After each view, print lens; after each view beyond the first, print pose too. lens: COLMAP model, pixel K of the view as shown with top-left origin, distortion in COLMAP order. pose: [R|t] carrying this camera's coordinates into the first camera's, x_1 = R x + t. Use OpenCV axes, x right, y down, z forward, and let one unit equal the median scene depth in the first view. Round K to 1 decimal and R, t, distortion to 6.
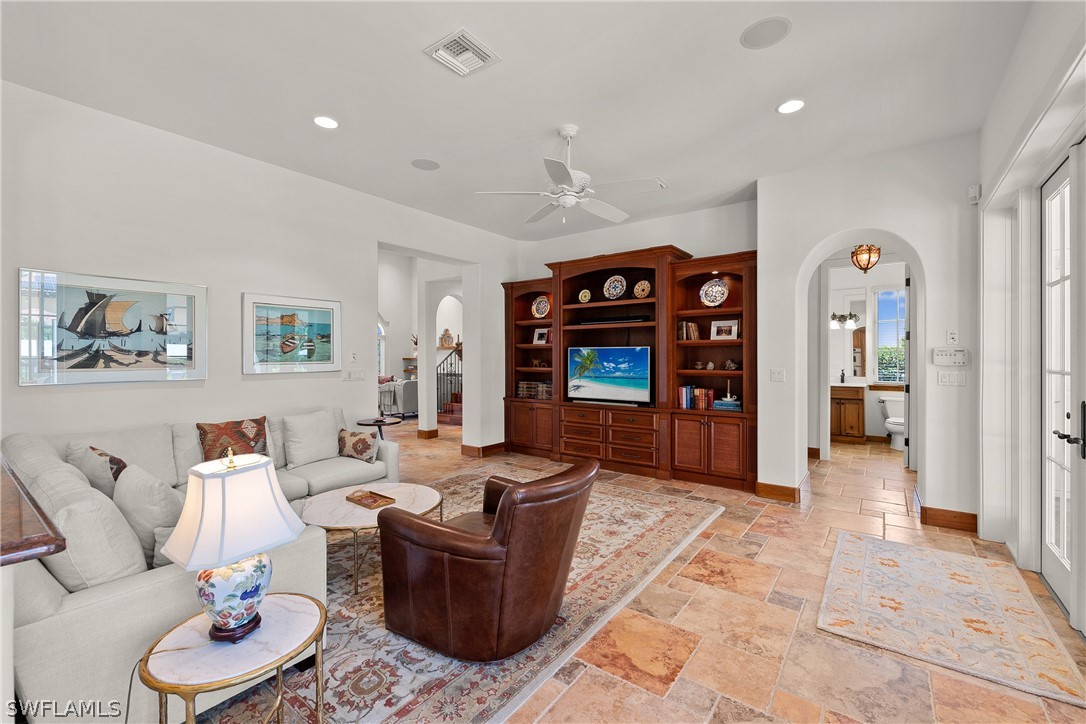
lens RADIAL K [[462.9, 0, 540.8], [0, 462.9, 354.0], [0, 0, 1]] dist [-0.001068, -0.000102]
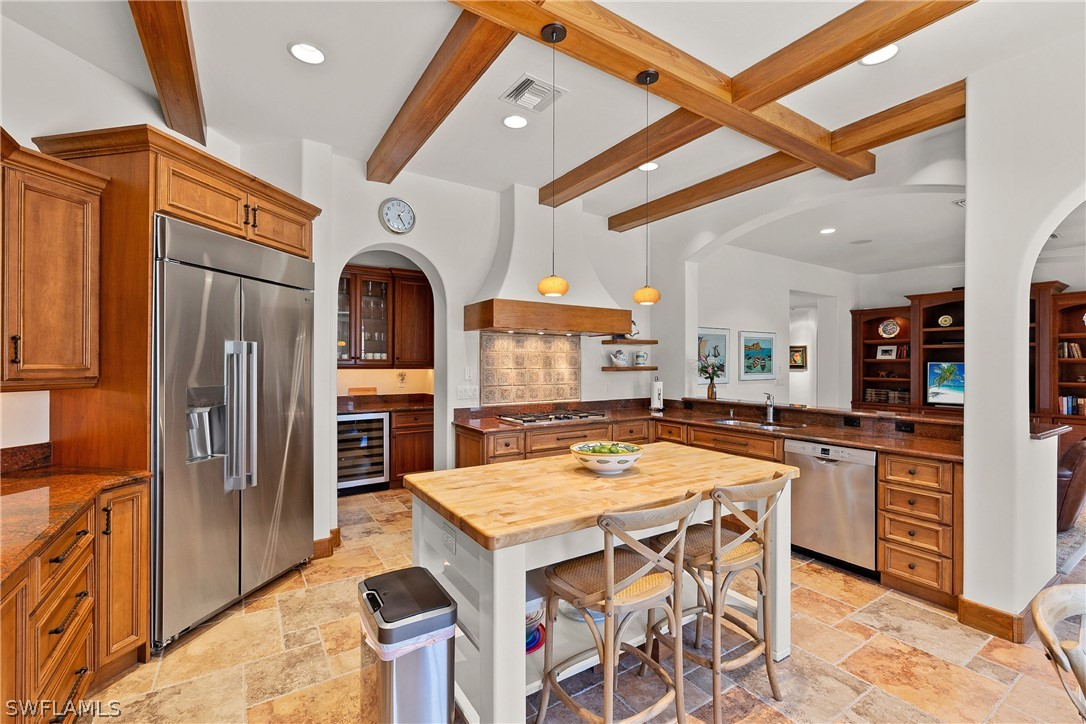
lens RADIAL K [[462.9, 0, 540.8], [0, 462.9, 354.0], [0, 0, 1]] dist [-0.001068, -0.000102]
pose [[0.939745, -0.001747, -0.341872, -0.495960], [-0.001705, 0.999951, -0.009796, -0.022444], [0.341872, 0.009789, 0.939695, -0.524170]]
